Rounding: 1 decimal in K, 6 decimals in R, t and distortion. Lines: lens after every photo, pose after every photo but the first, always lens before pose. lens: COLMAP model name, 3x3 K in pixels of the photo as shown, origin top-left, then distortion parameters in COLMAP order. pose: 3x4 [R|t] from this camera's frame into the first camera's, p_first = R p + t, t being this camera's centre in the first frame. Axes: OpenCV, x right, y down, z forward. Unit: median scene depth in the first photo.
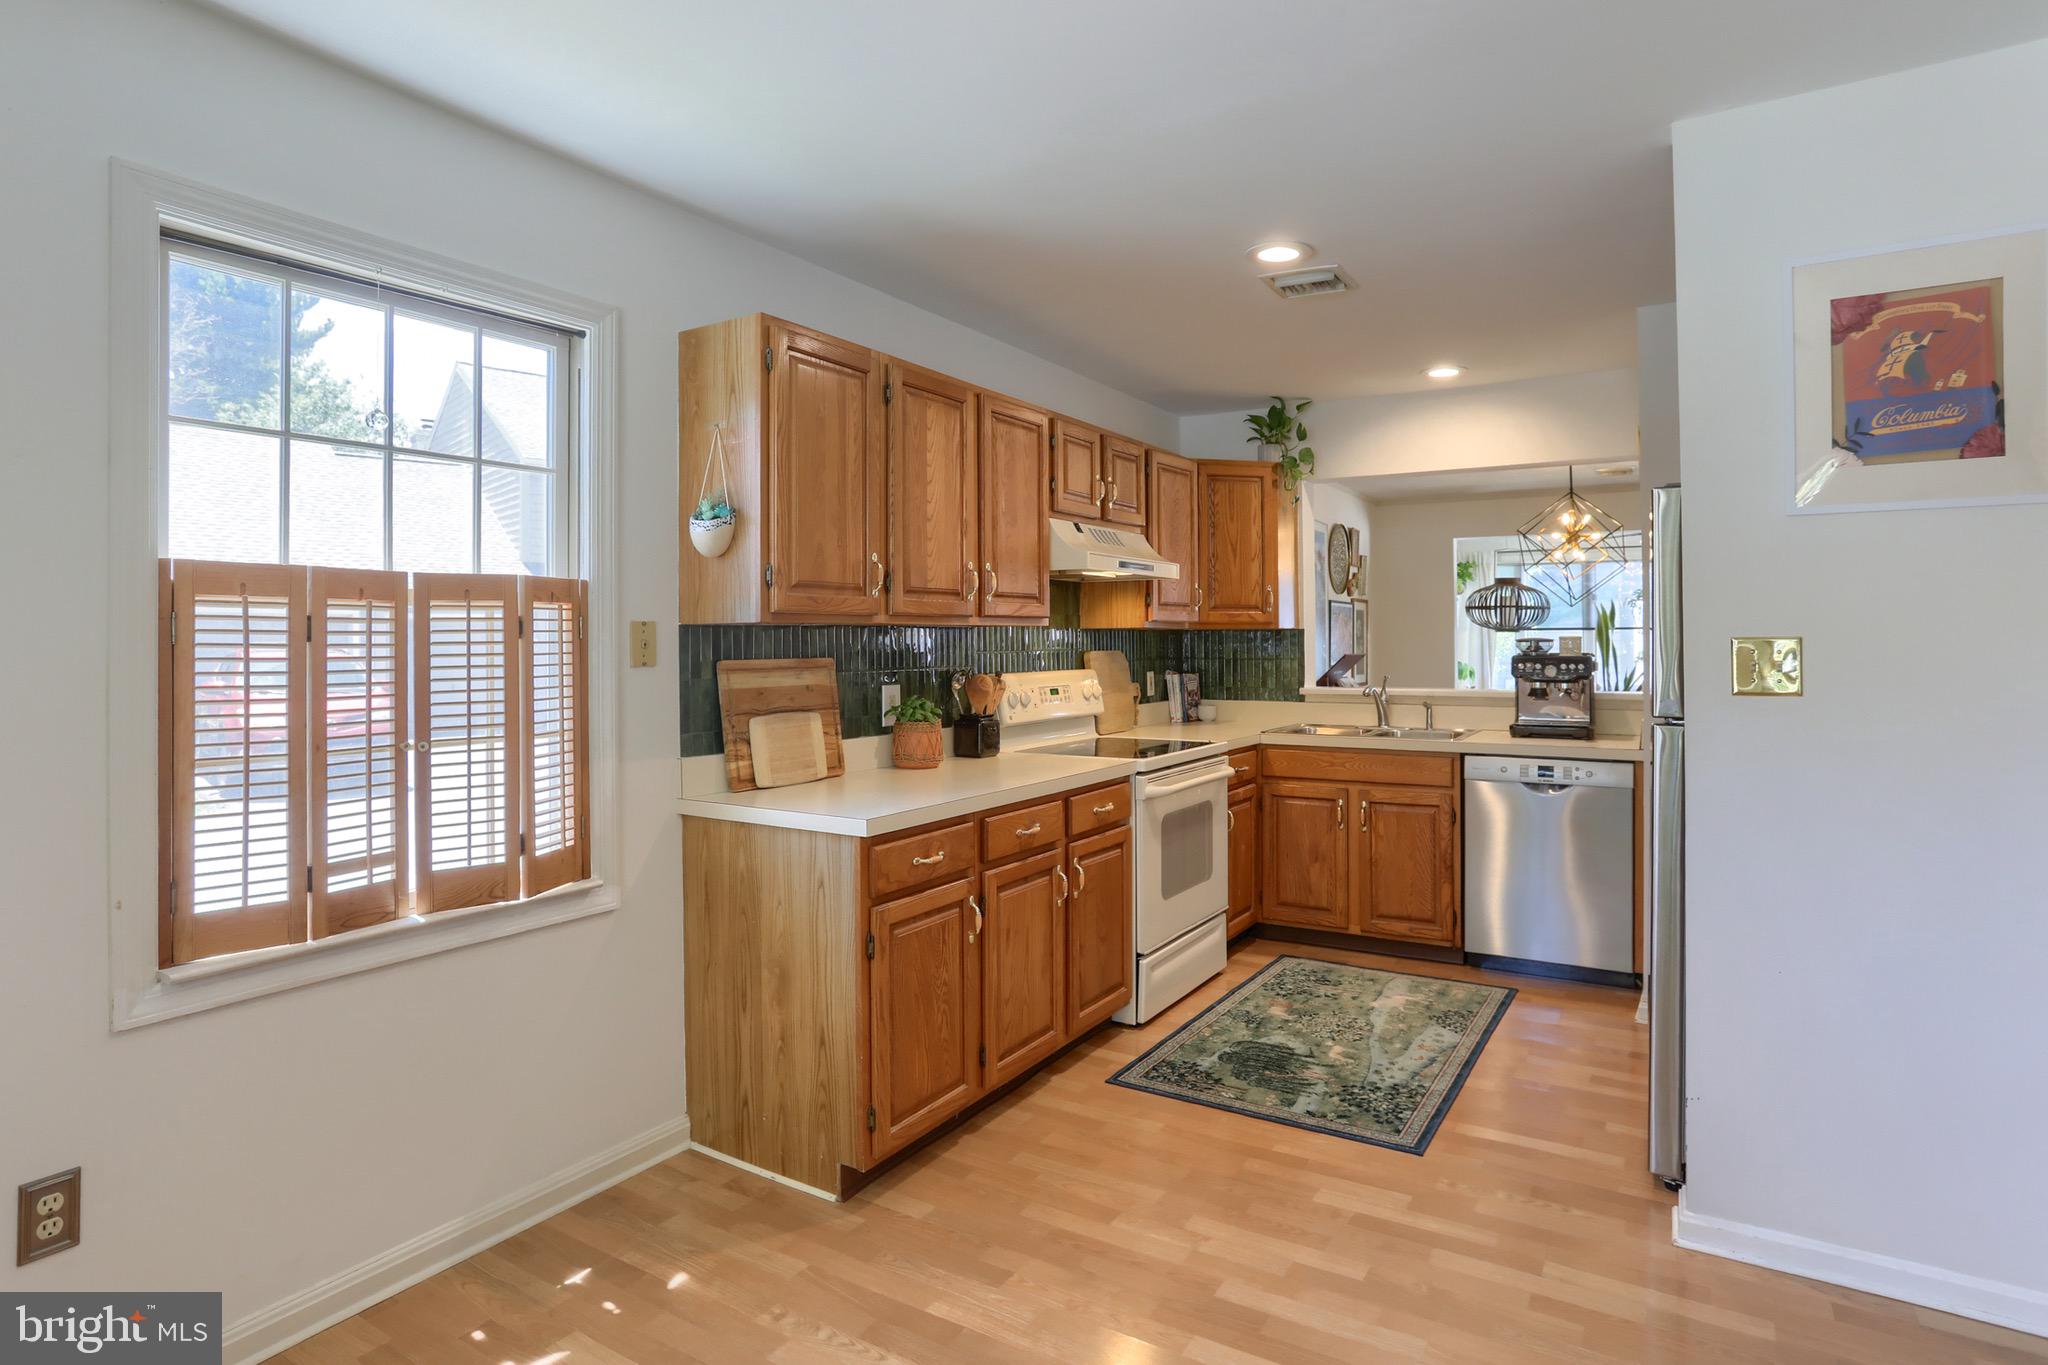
lens RADIAL K [[1077.2, 0, 1015.3], [0, 1077.2, 637.6], [0, 0, 1]] dist [-0.039420, 0.000271]
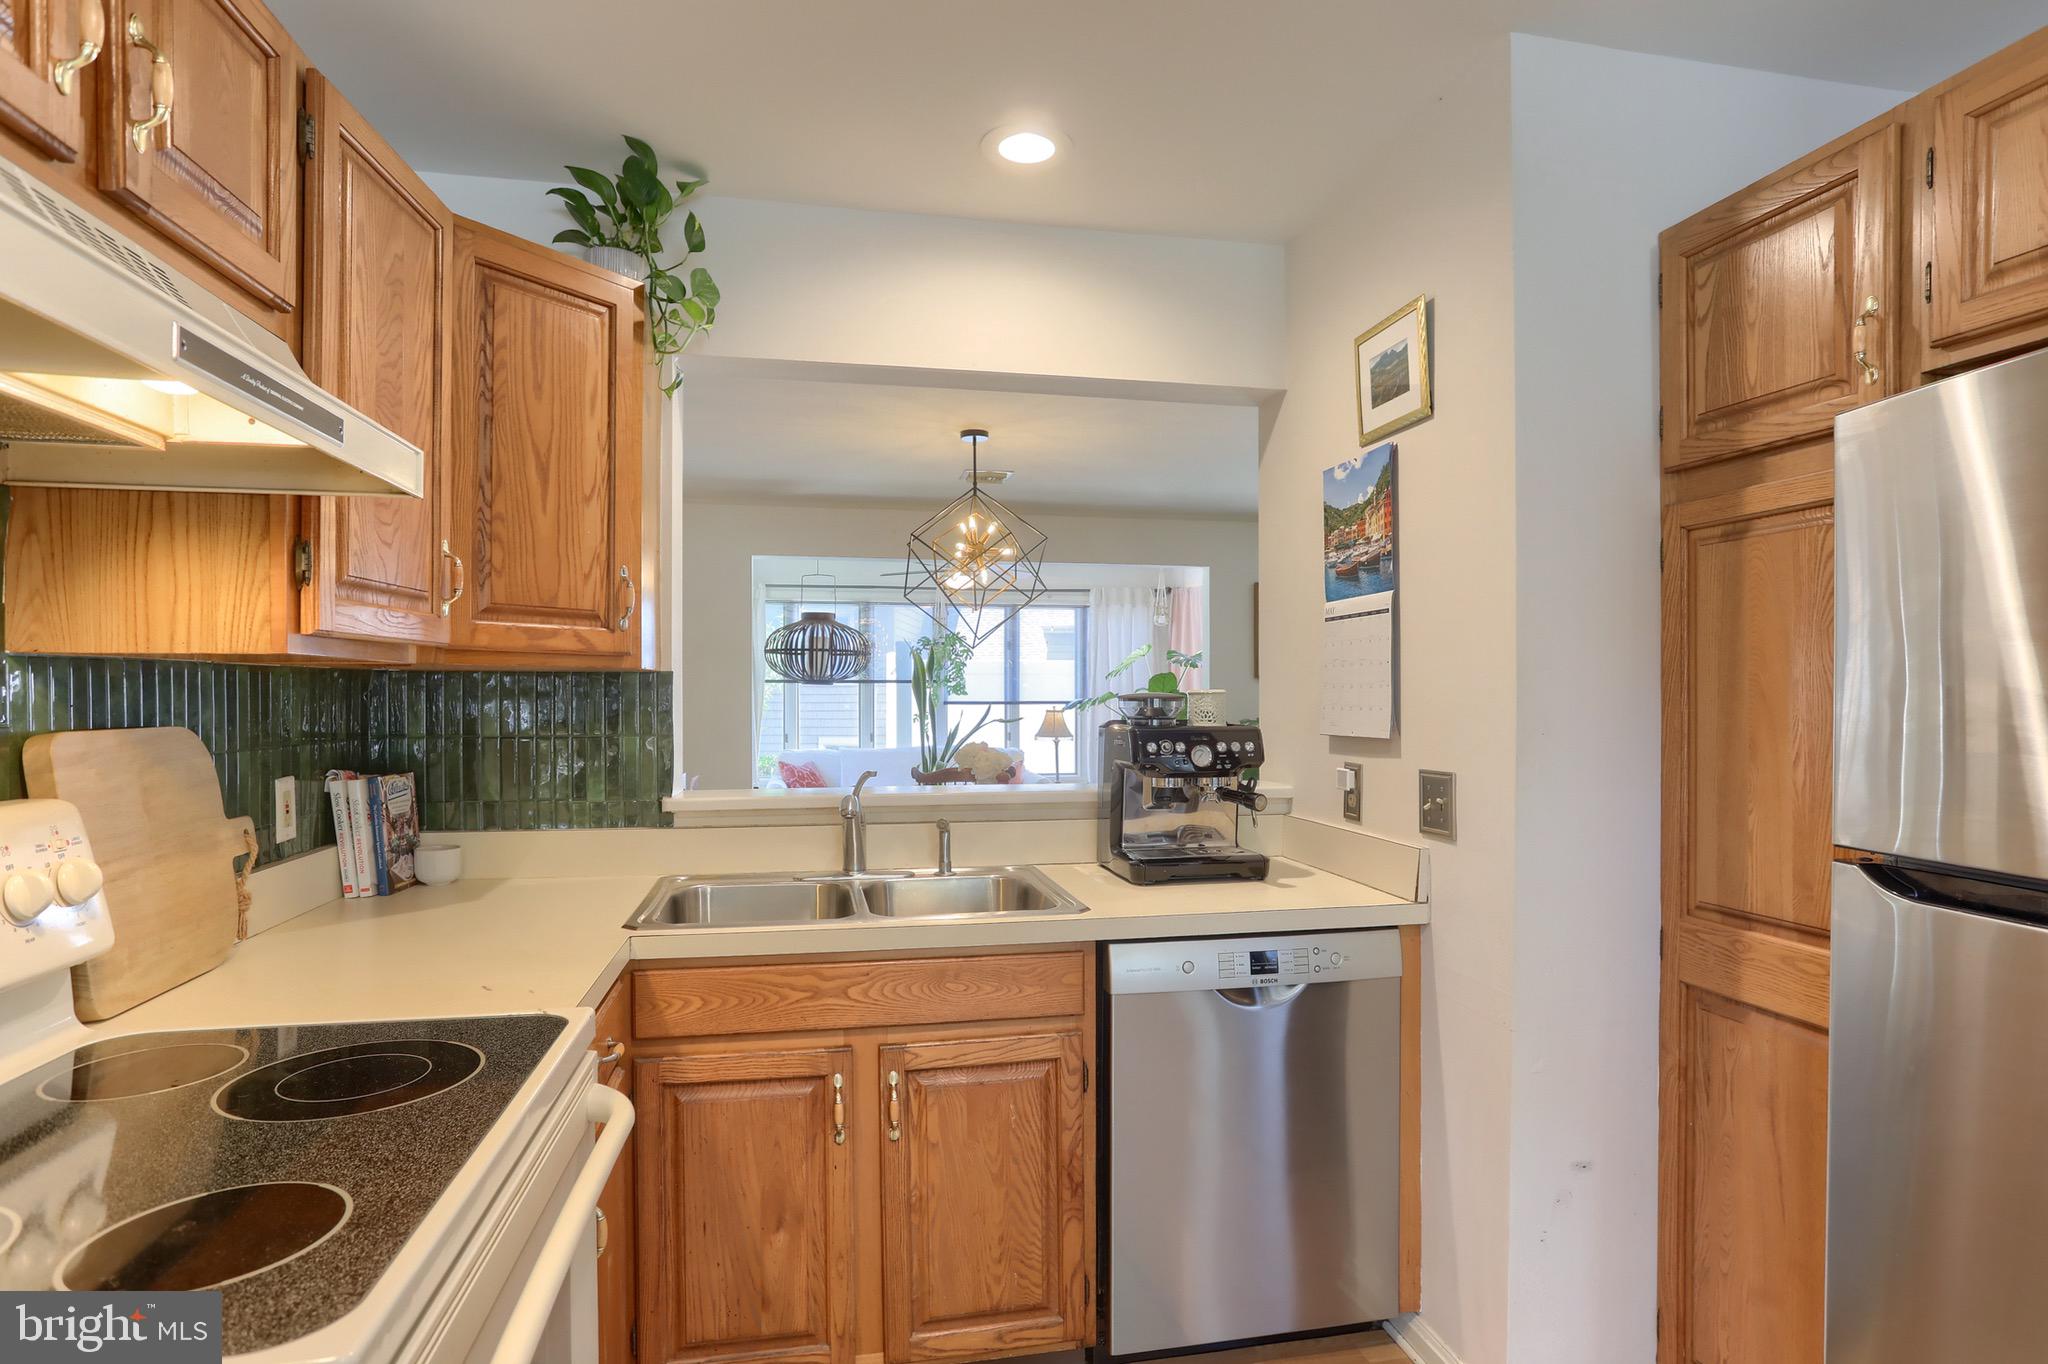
lens RADIAL K [[1091.1, 0, 1035.8], [0, 1091.1, 698.0], [0, 0, 1]] dist [-0.057054, 0.032008]
pose [[0.717687, 0.000720, 0.696365, 0.067563], [-0.005318, 0.999976, 0.004448, 0.000603], [-0.696345, -0.006896, 0.717674, 0.693700]]
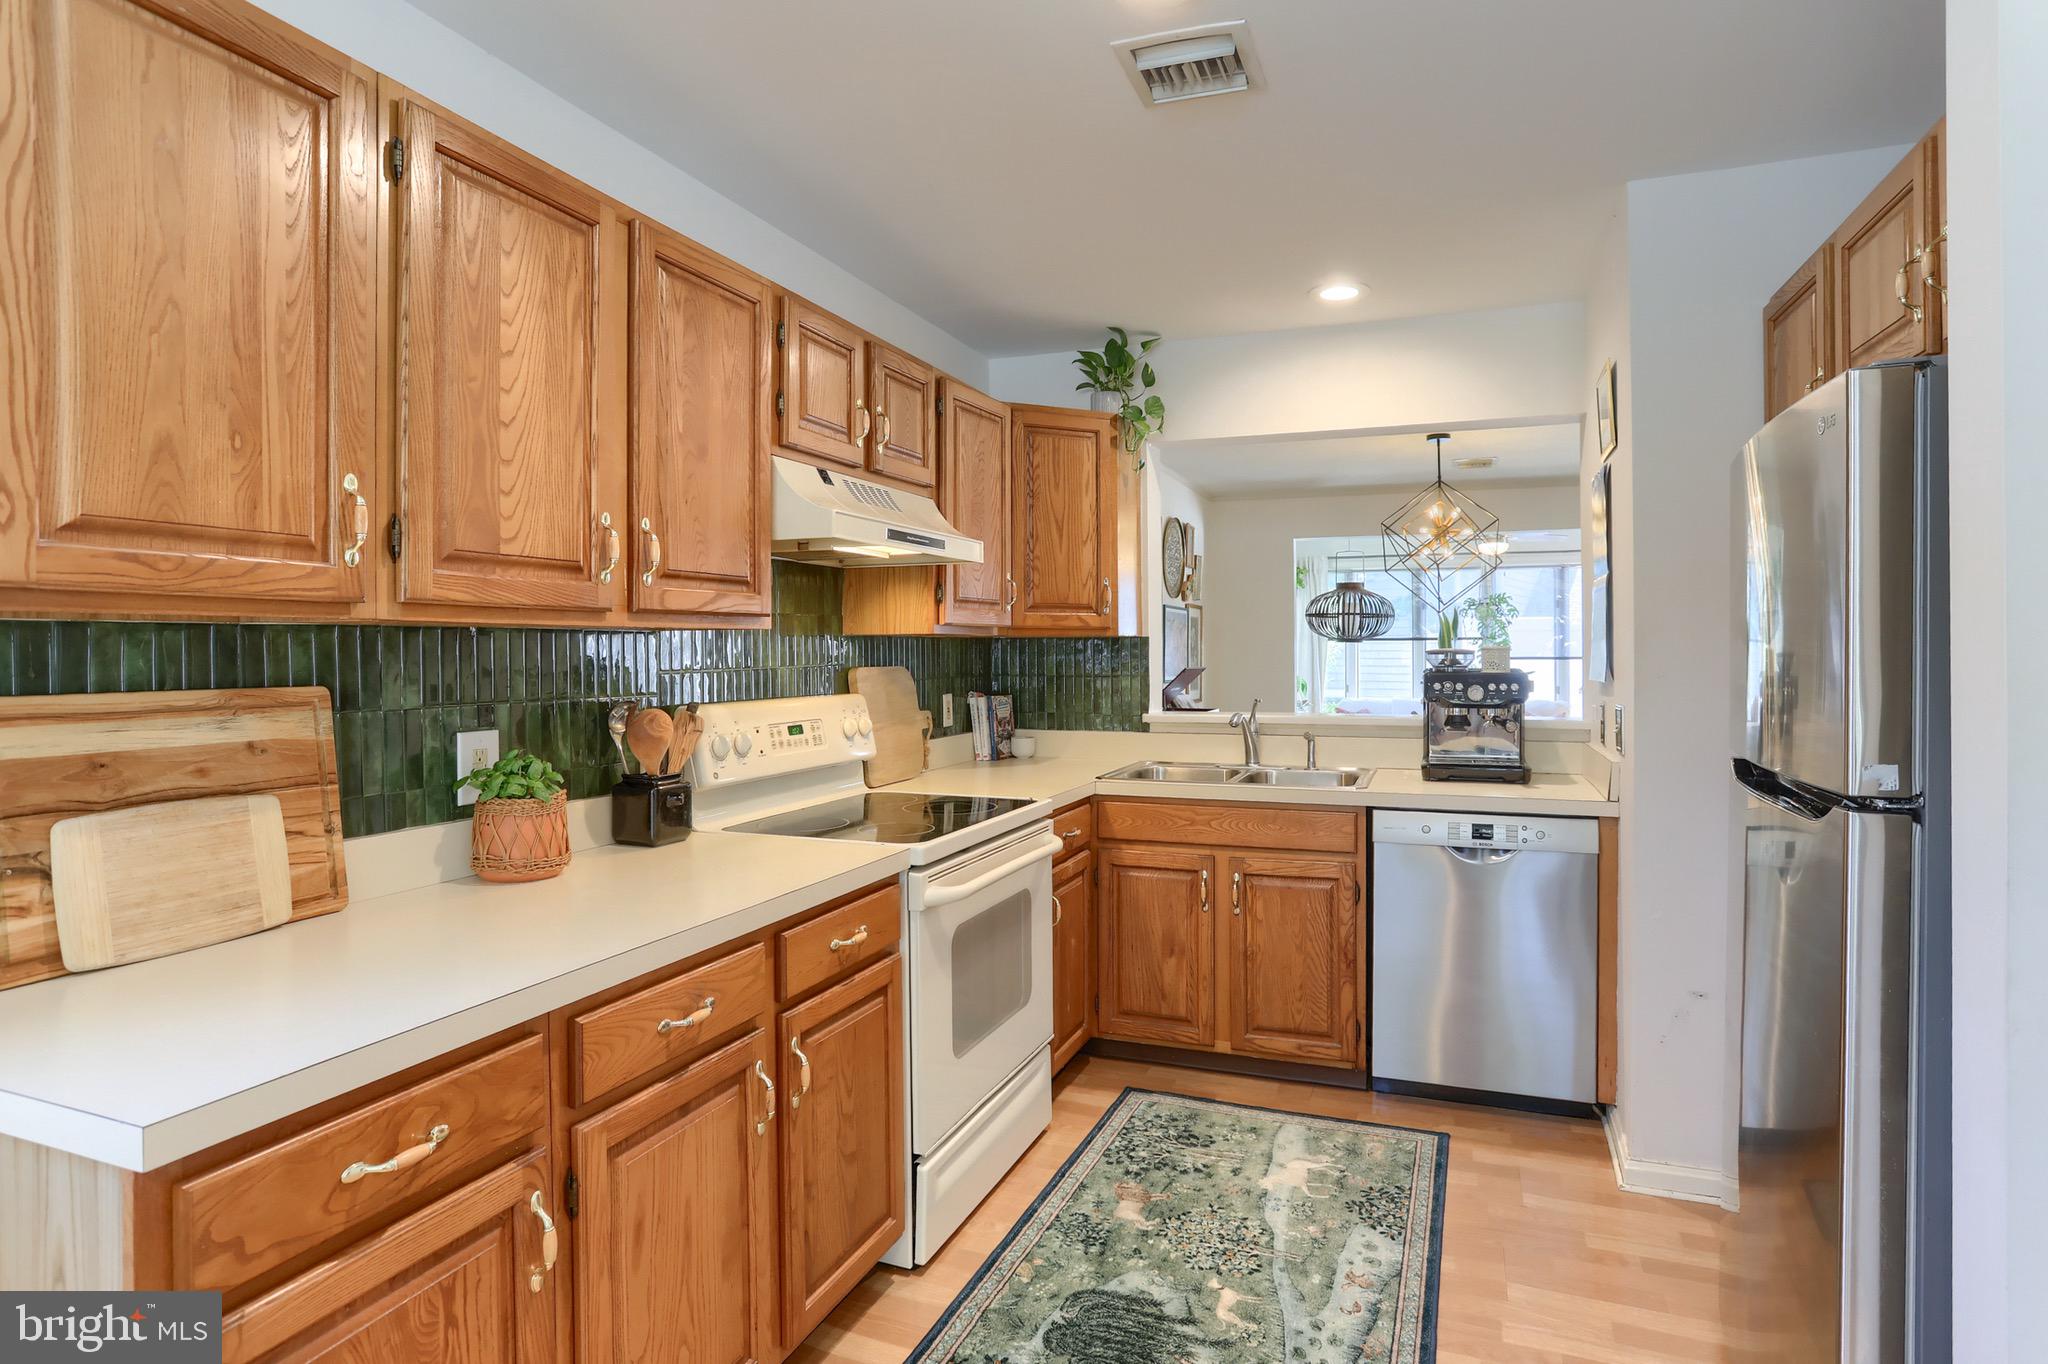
lens RADIAL K [[1056.5, 0, 1038.9], [0, 1056.5, 657.5], [0, 0, 1]] dist [-0.059243, 0.027031]
pose [[0.981679, -0.001023, 0.190541, 0.061658], [-0.000684, 0.999960, 0.008893, -0.000078], [-0.190543, -0.008860, 0.981639, 0.347816]]
